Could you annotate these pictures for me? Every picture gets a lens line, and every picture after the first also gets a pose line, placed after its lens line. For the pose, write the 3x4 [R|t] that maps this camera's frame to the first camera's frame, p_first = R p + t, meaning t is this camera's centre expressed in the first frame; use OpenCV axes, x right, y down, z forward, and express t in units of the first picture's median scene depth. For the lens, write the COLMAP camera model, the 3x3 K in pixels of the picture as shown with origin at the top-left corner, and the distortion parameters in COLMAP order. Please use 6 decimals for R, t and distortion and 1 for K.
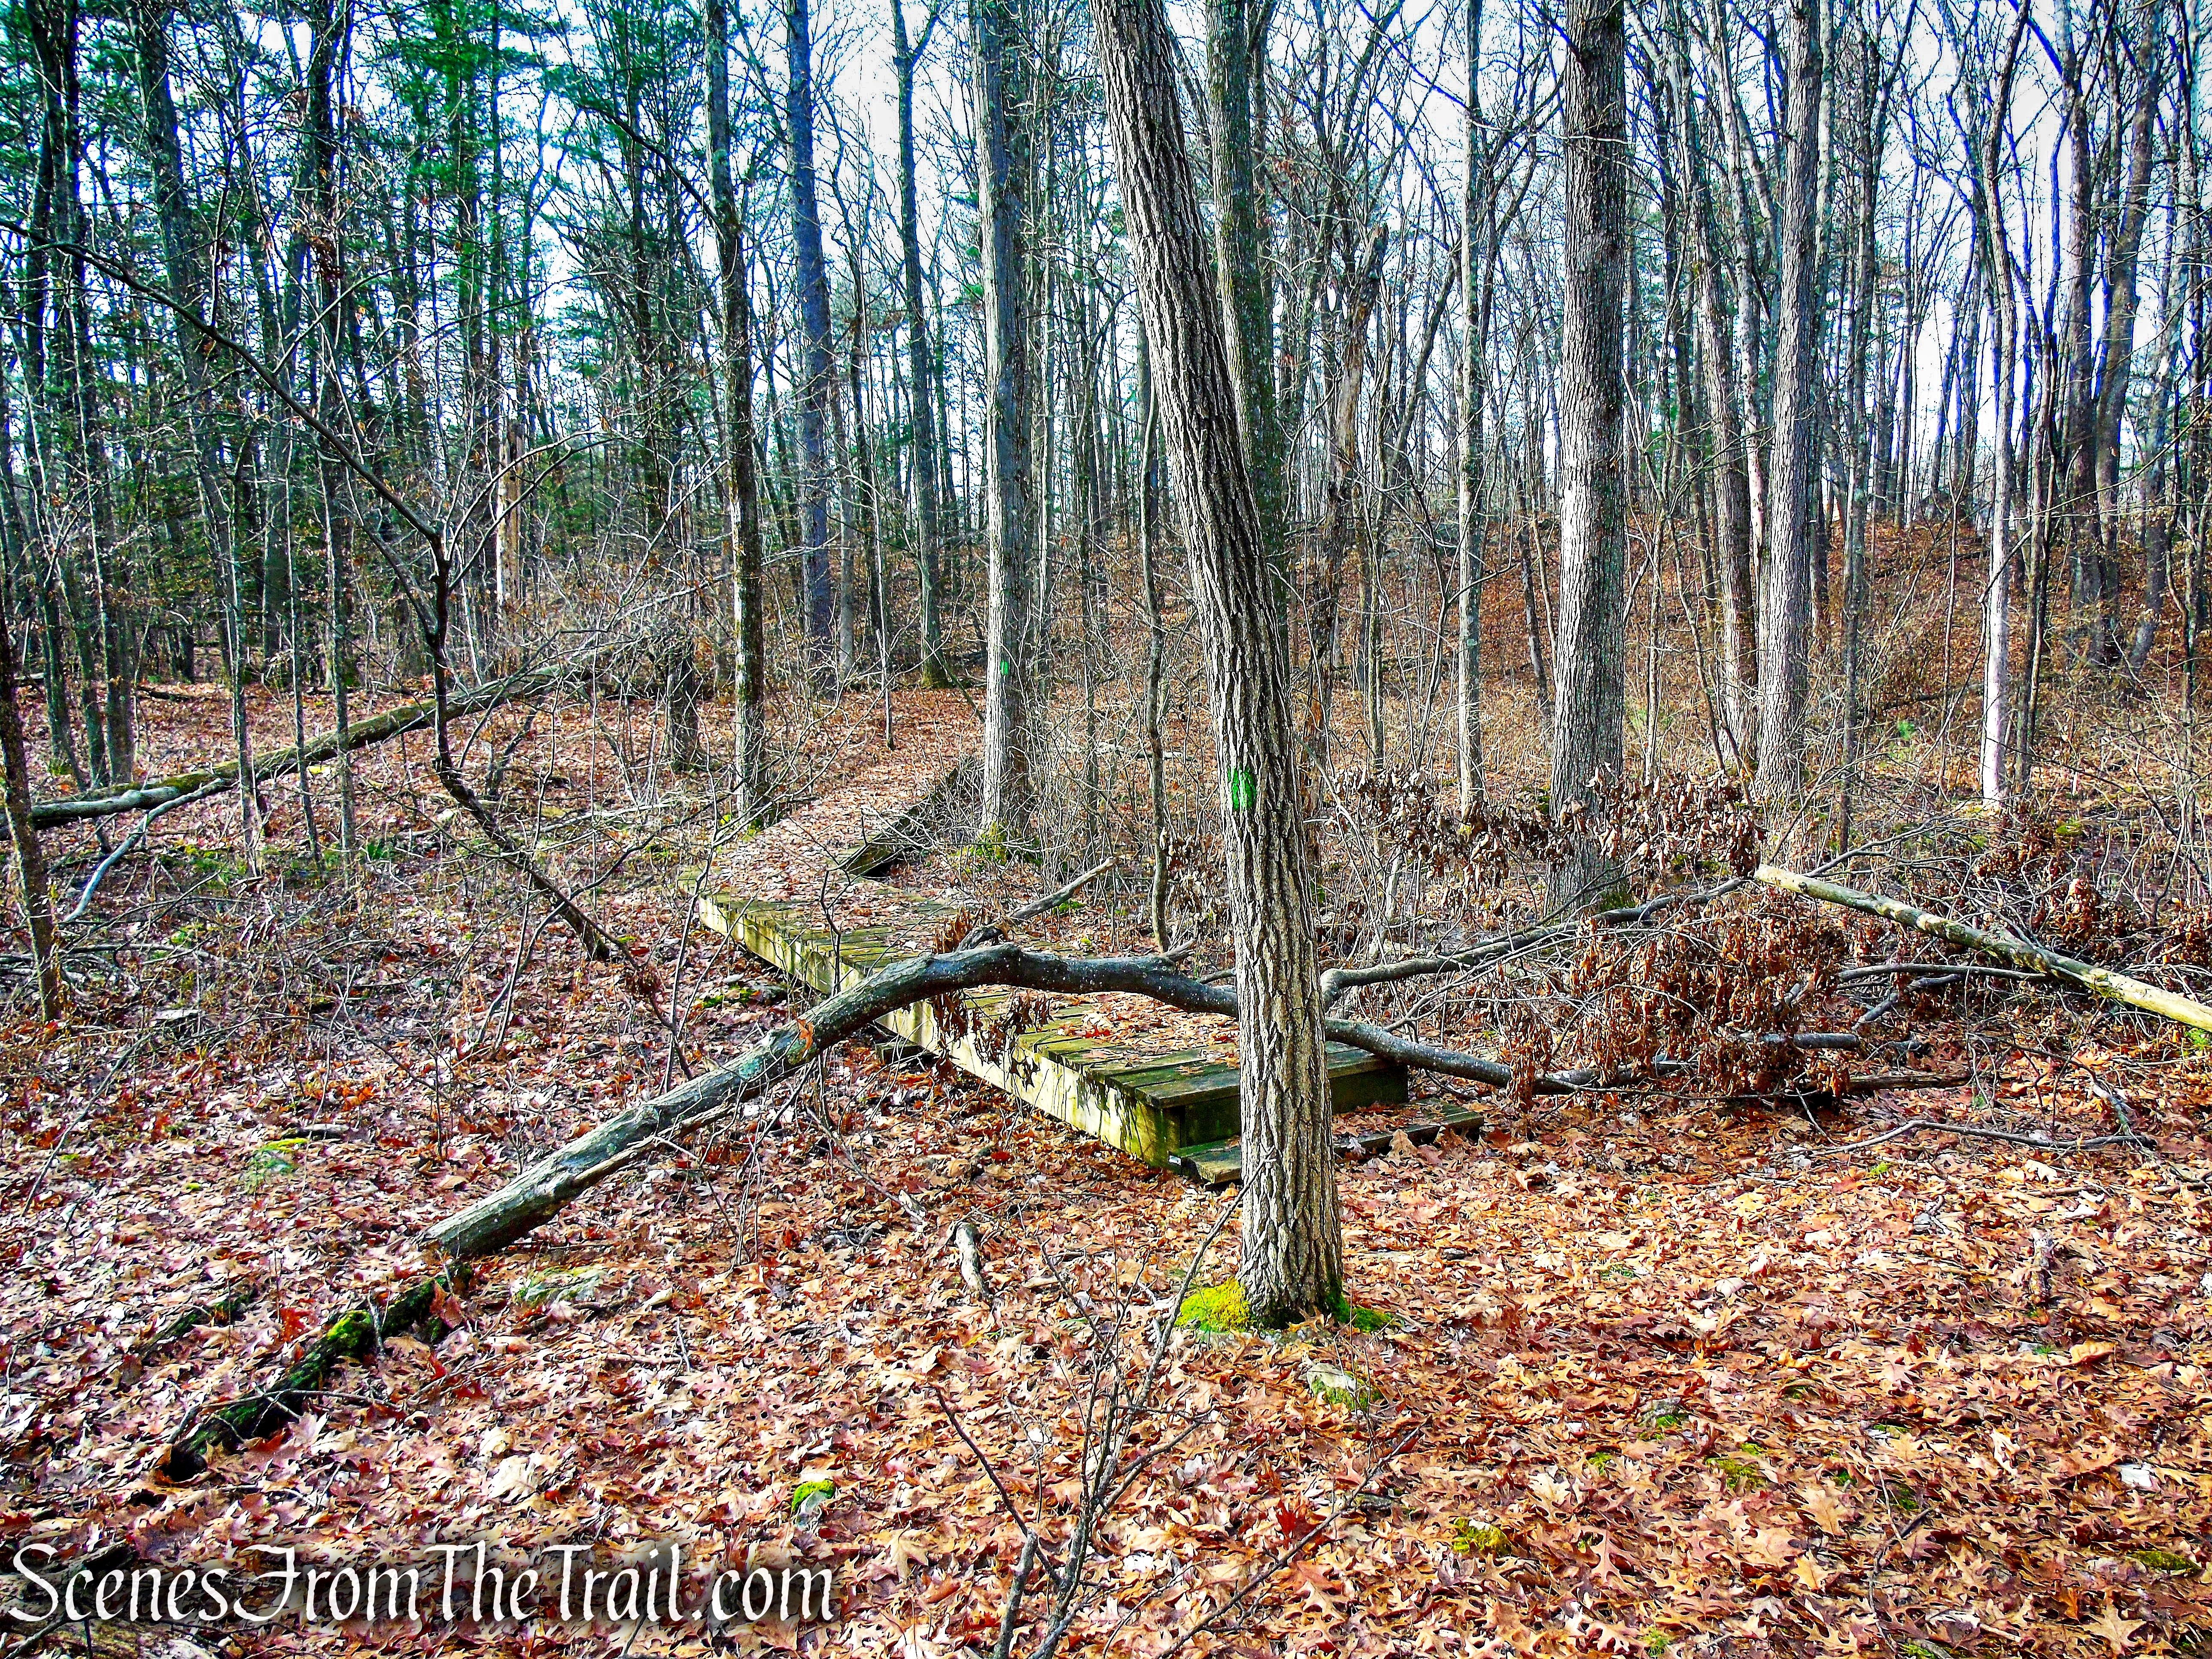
lens RADIAL K [[1613.7, 0, 1105.7], [0, 1613.7, 828.1], [0, 0, 1]] dist [-0.007602, 0.000382]
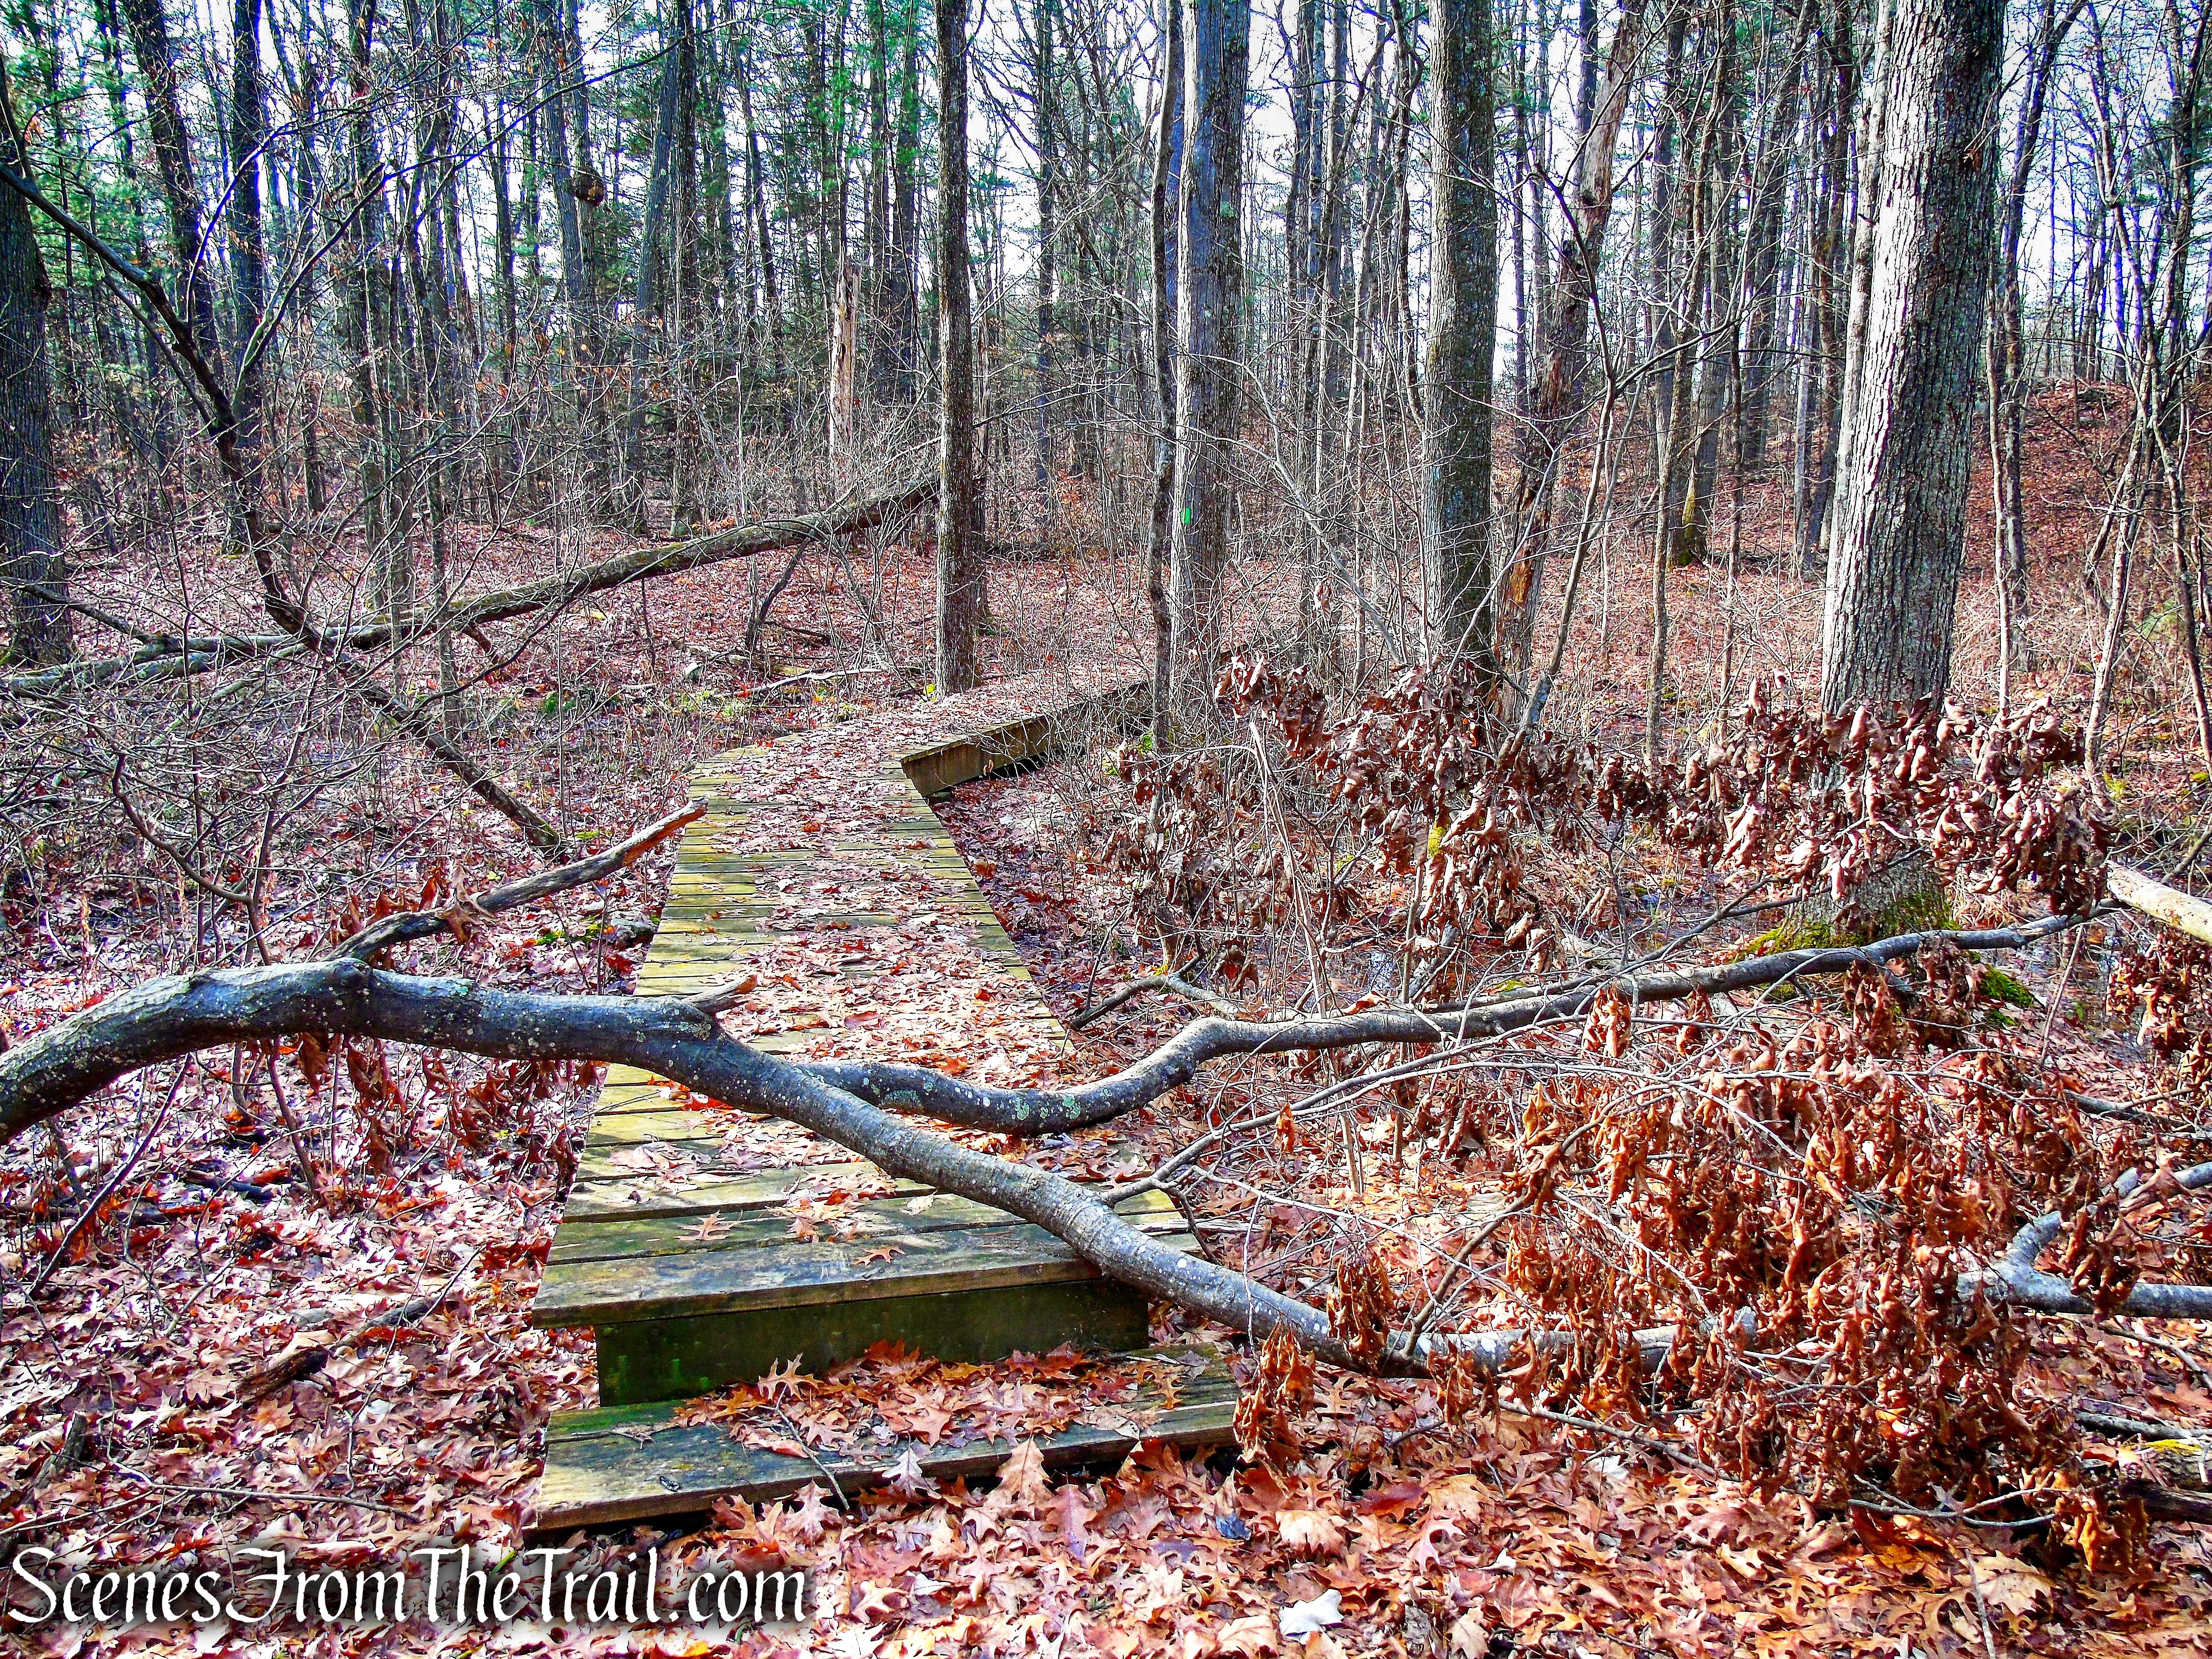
lens RADIAL K [[1613.7, 0, 1106.5], [0, 1613.7, 833.3], [0, 0, 1]] dist [-0.007602, 0.000382]
pose [[0.961453, 0.076684, -0.264060, 0.253789], [-0.055606, 0.994707, 0.086404, -0.022556], [0.269288, -0.068390, 0.960628, 0.466545]]
